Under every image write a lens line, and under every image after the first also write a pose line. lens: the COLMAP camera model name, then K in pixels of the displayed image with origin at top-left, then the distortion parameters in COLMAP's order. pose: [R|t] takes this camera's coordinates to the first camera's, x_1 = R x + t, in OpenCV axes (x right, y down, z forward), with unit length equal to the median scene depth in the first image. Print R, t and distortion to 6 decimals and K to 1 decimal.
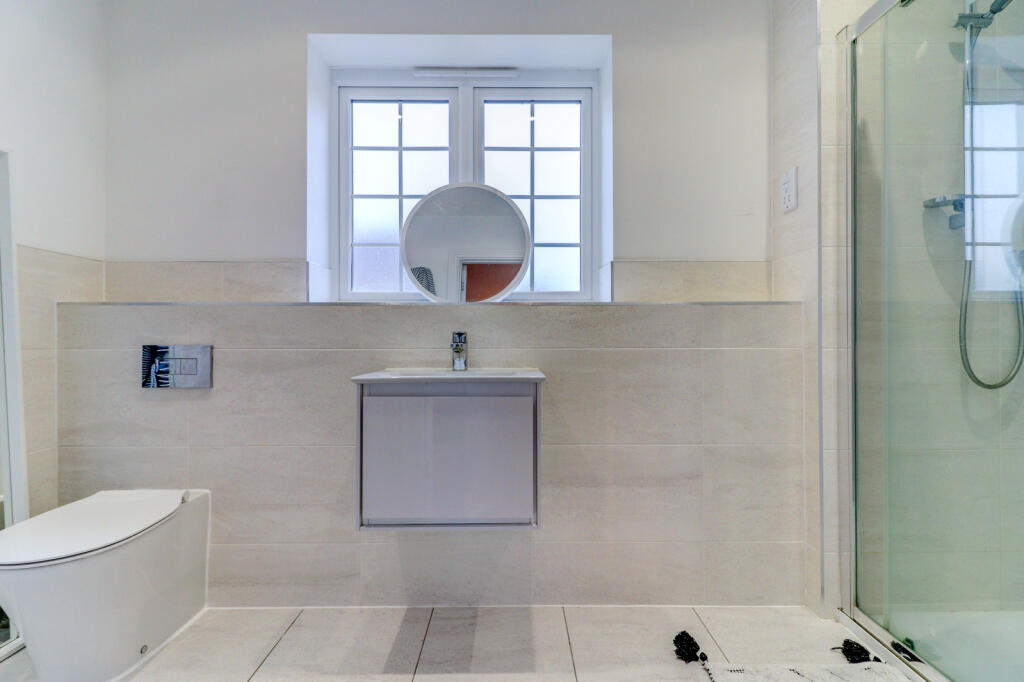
lens RADIAL K [[477.1, 0, 507.9], [0, 477.1, 338.4], [0, 0, 1]] dist [-0.001990, -0.000552]
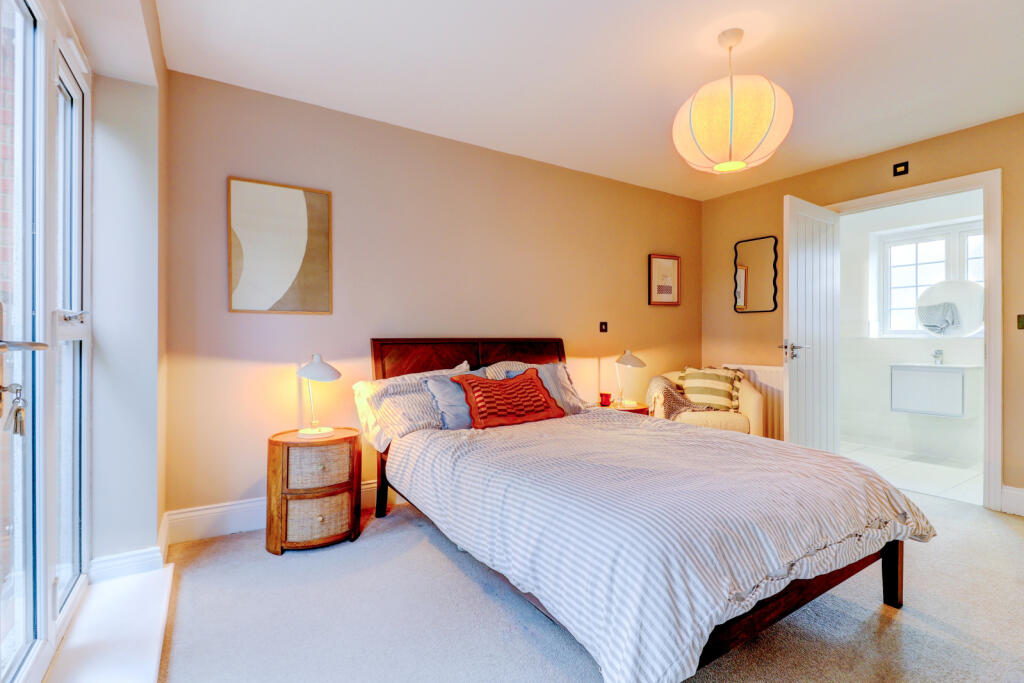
lens RADIAL K [[477.1, 0, 507.9], [0, 477.1, 338.9], [0, 0, 1]] dist [-0.001990, -0.000552]
pose [[0.531353, -0.001633, -0.847149, 0.652816], [0.005585, 0.999983, 0.001575, -0.070283], [0.847132, -0.005568, 0.531353, -1.824303]]
